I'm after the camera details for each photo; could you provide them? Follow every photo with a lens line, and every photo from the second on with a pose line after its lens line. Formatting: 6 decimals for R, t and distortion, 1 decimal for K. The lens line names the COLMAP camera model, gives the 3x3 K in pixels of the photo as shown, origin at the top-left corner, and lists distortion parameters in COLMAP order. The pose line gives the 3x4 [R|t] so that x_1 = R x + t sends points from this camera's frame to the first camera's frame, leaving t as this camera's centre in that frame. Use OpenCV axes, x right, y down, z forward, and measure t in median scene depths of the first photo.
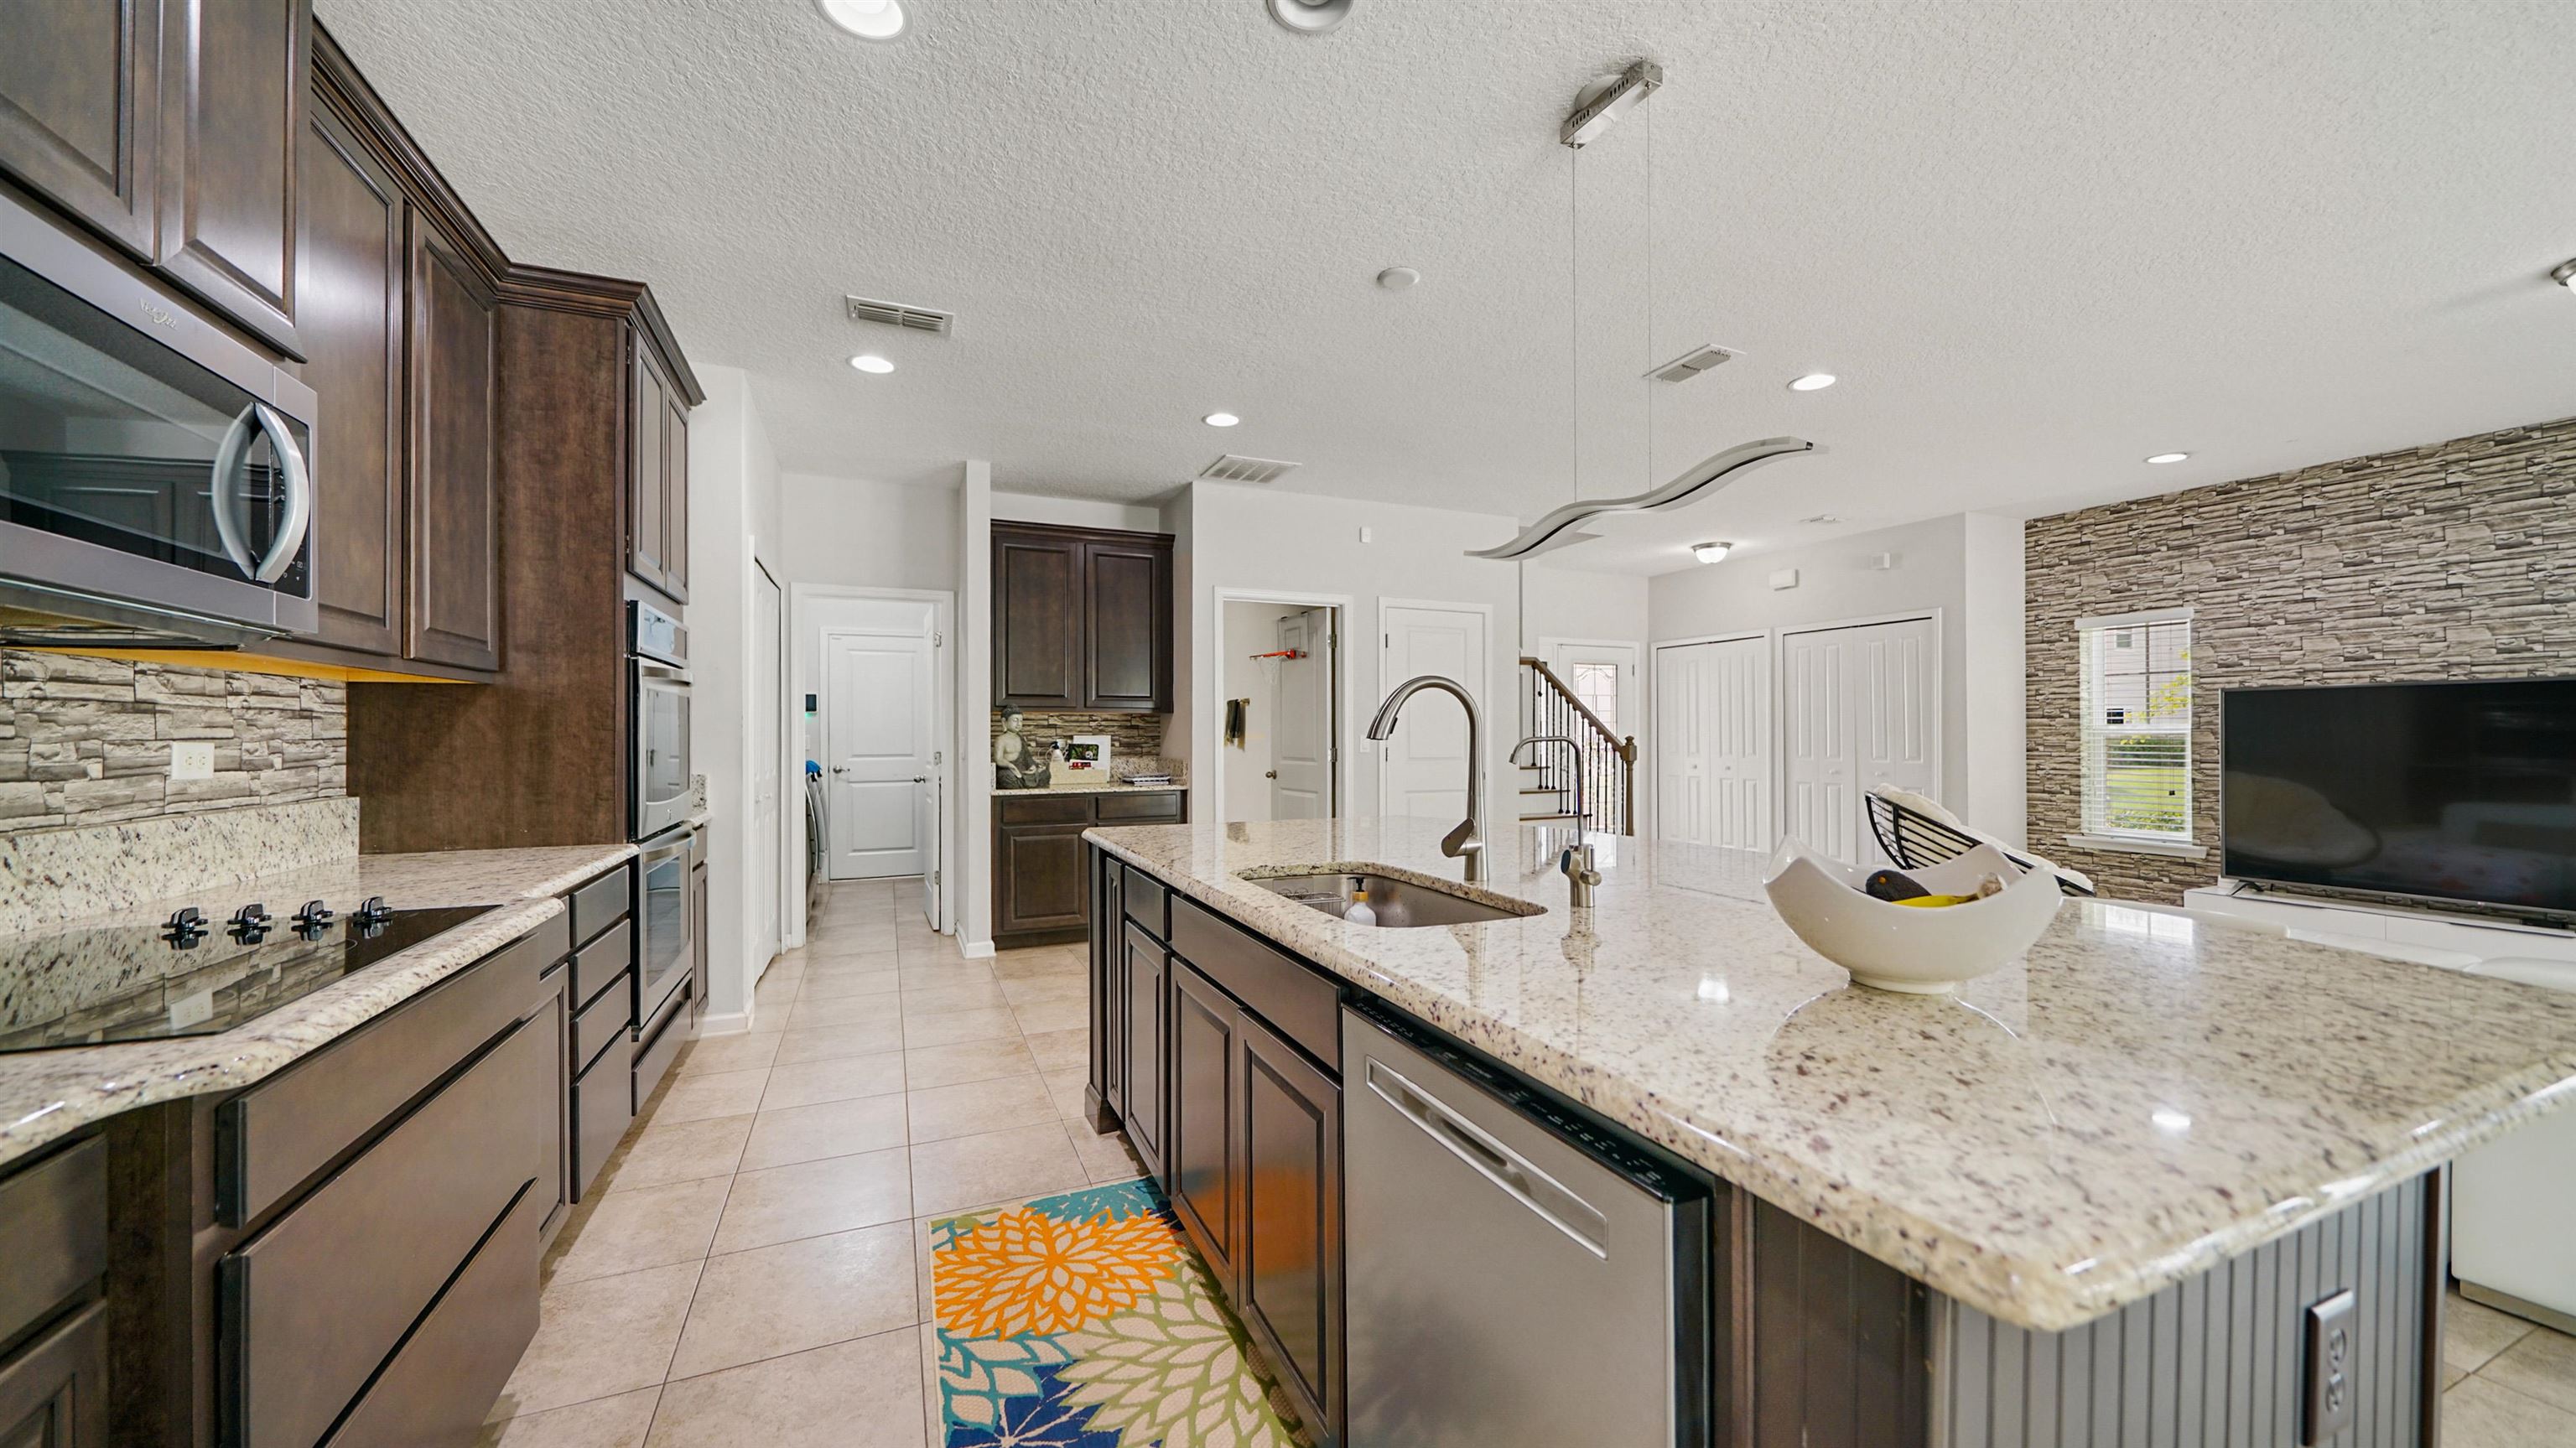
lens RADIAL K [[907.5, 0, 1264.5], [0, 907.5, 744.3], [0, 0, 1]] dist [-0.003960, -0.000721]
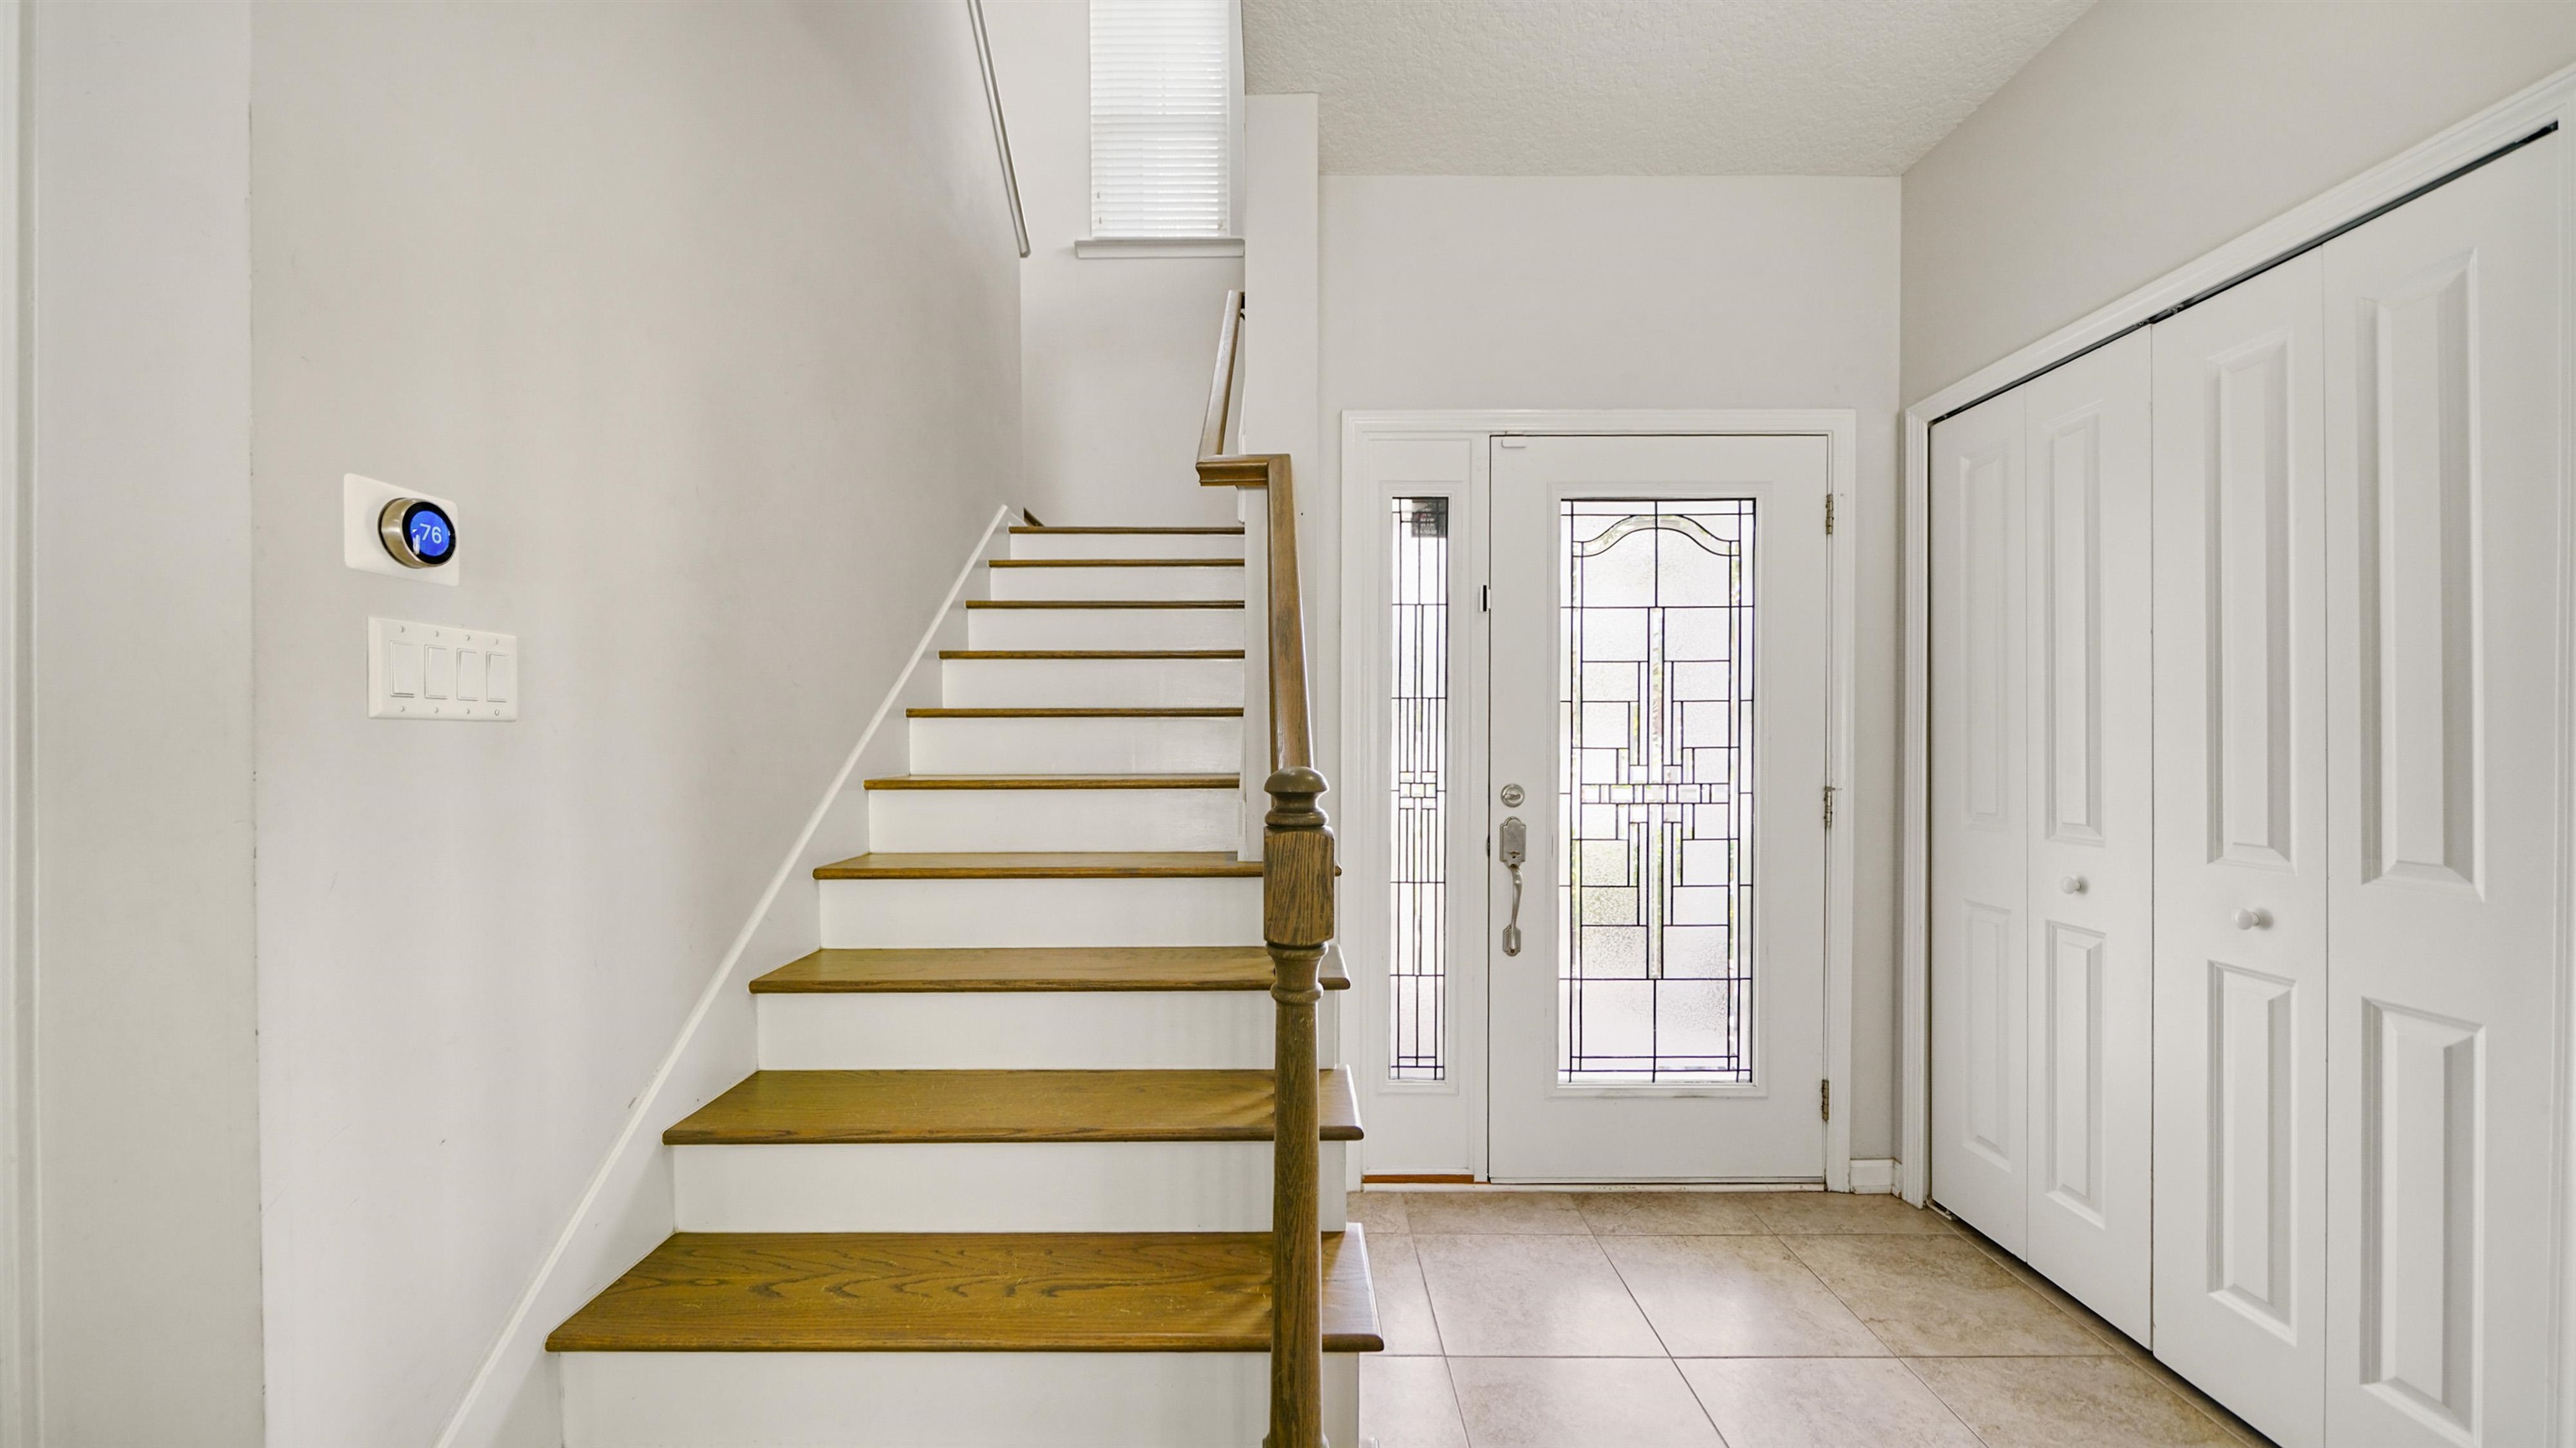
lens RADIAL K [[907.5, 0, 1280.8], [0, 907.5, 748.3], [0, 0, 1]] dist [-0.003960, -0.000721]
pose [[0.920170, 0.003244, -0.391505, 0.789438], [-0.001740, 0.999990, 0.004197, -0.022960], [0.391514, -0.003181, 0.920167, 1.482874]]
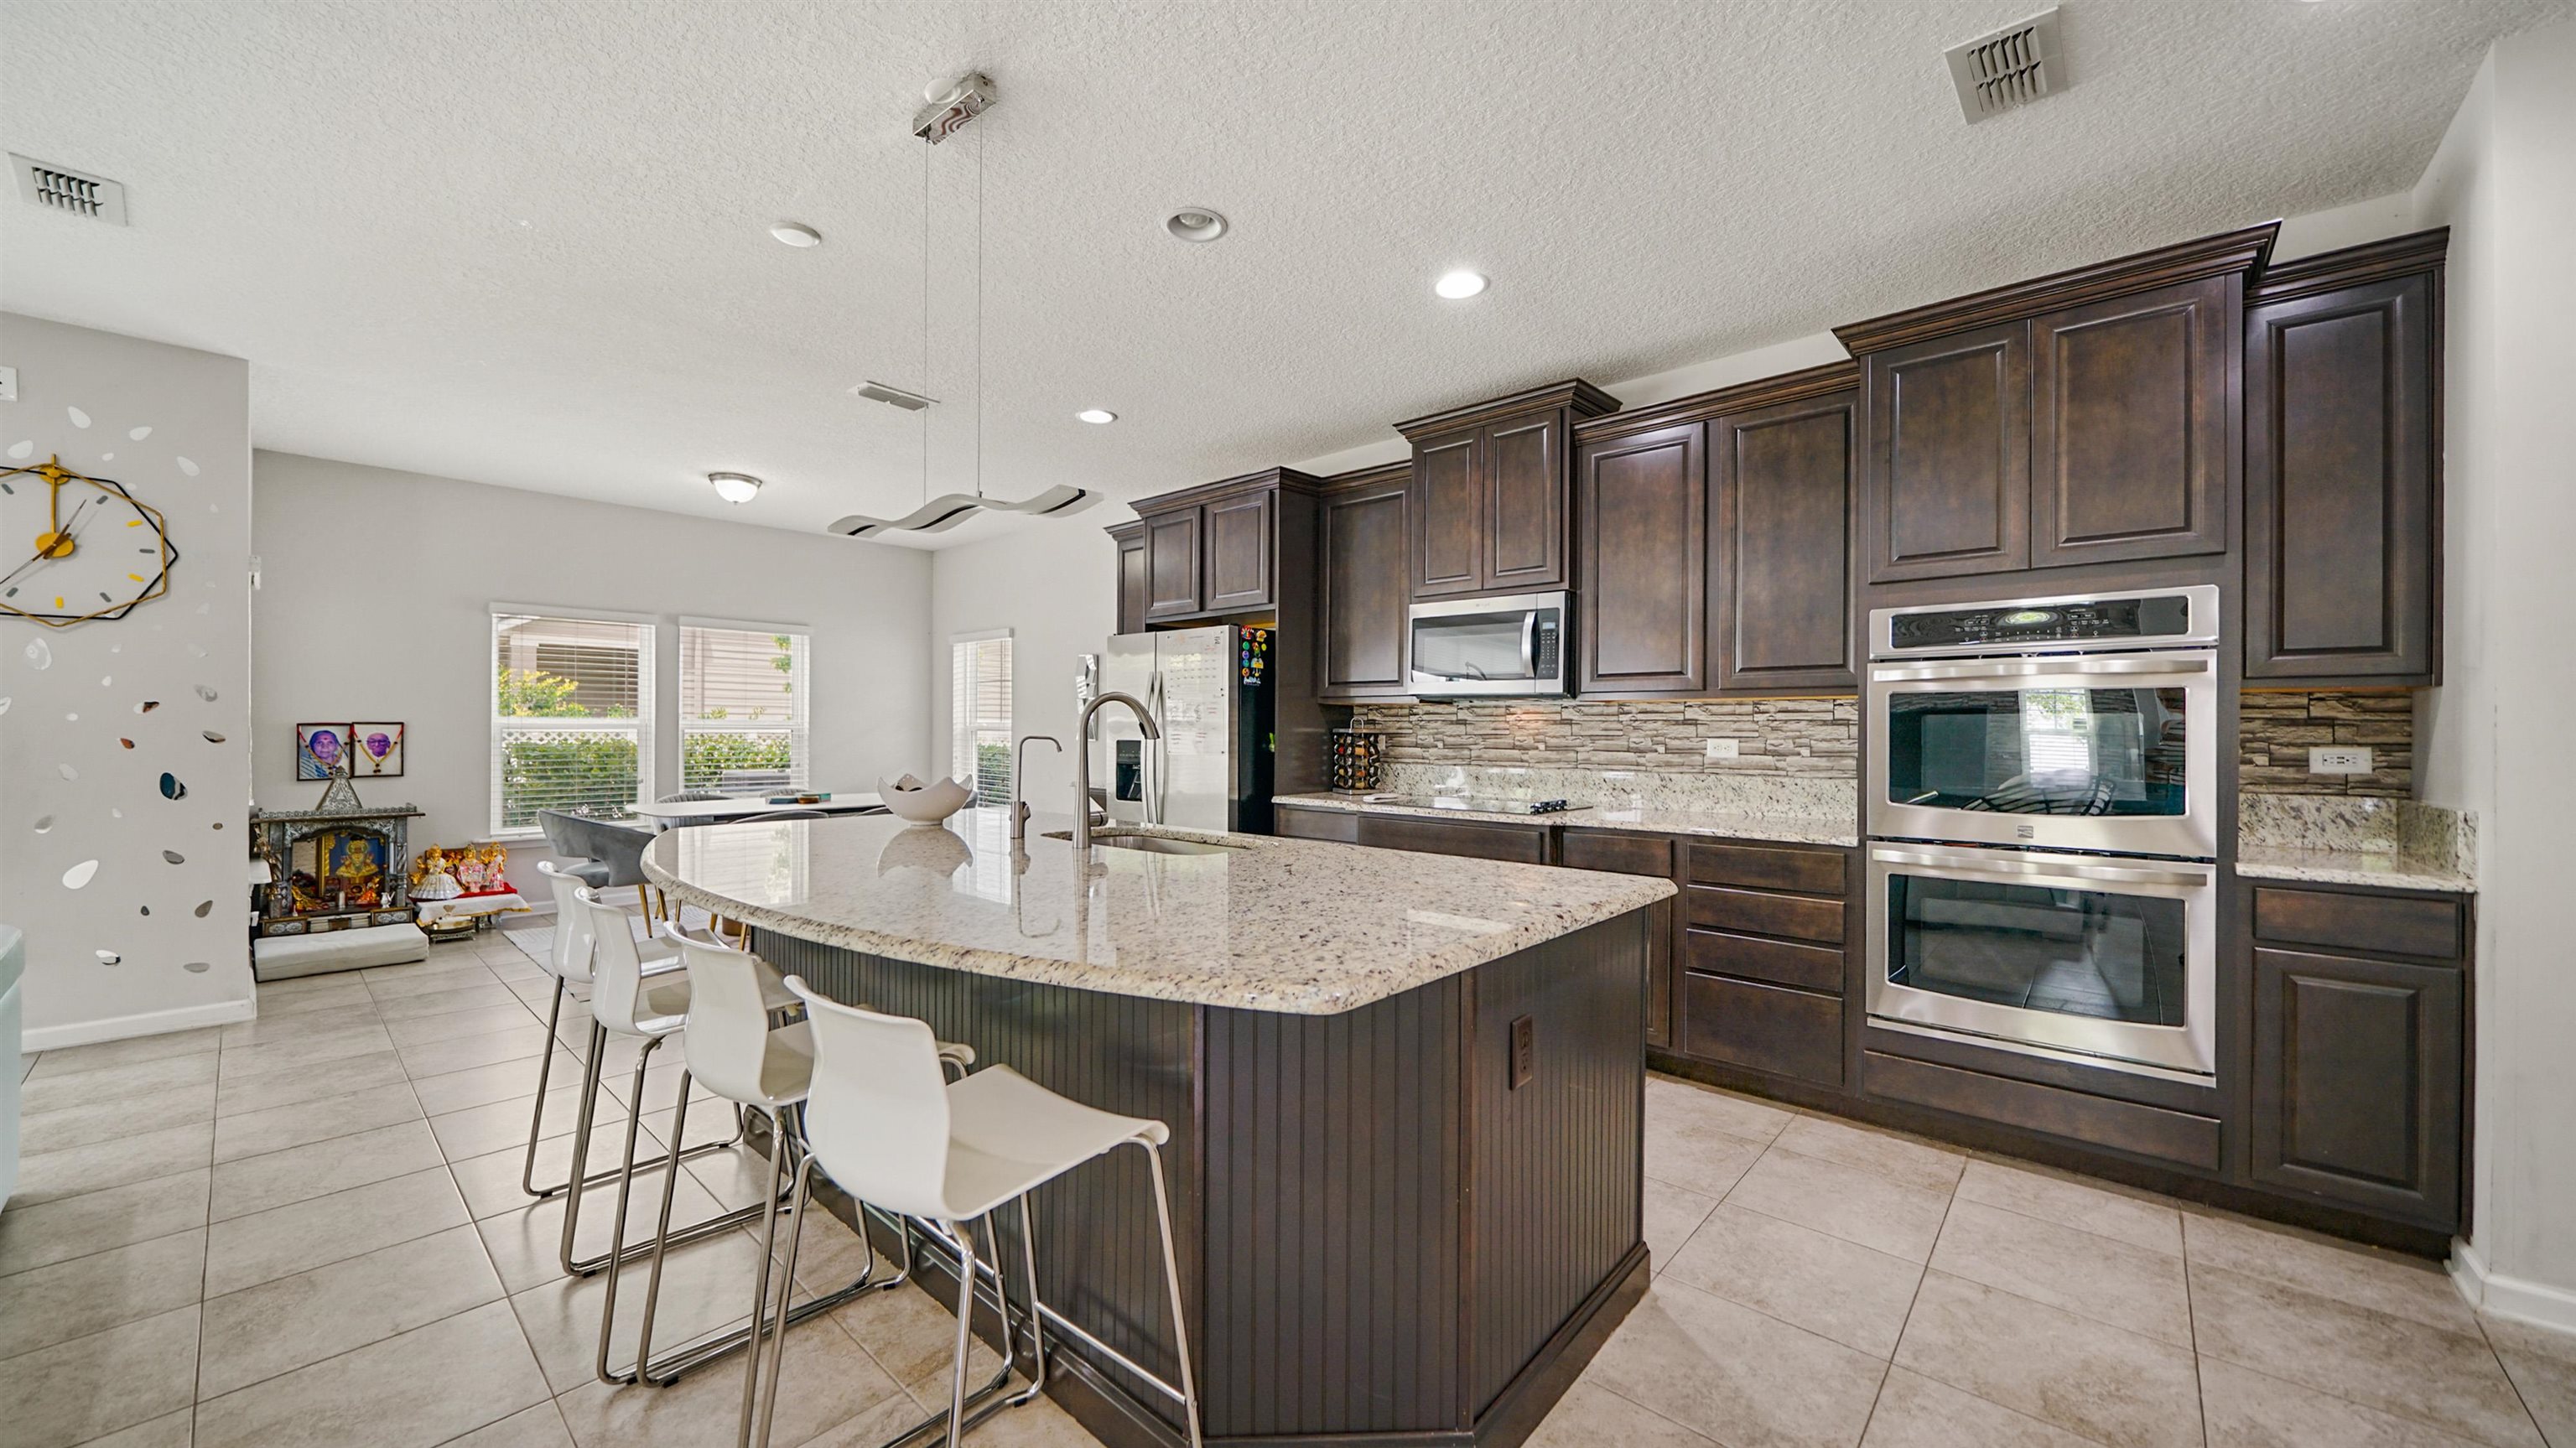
lens RADIAL K [[907.5, 0, 1273.0], [0, 907.5, 725.5], [0, 0, 1]] dist [-0.003960, -0.000721]
pose [[-0.901090, -0.003049, -0.433620, 0.280896], [-0.006961, 0.999948, 0.007434, -0.019056], [0.433575, 0.009717, -0.901065, 1.119341]]
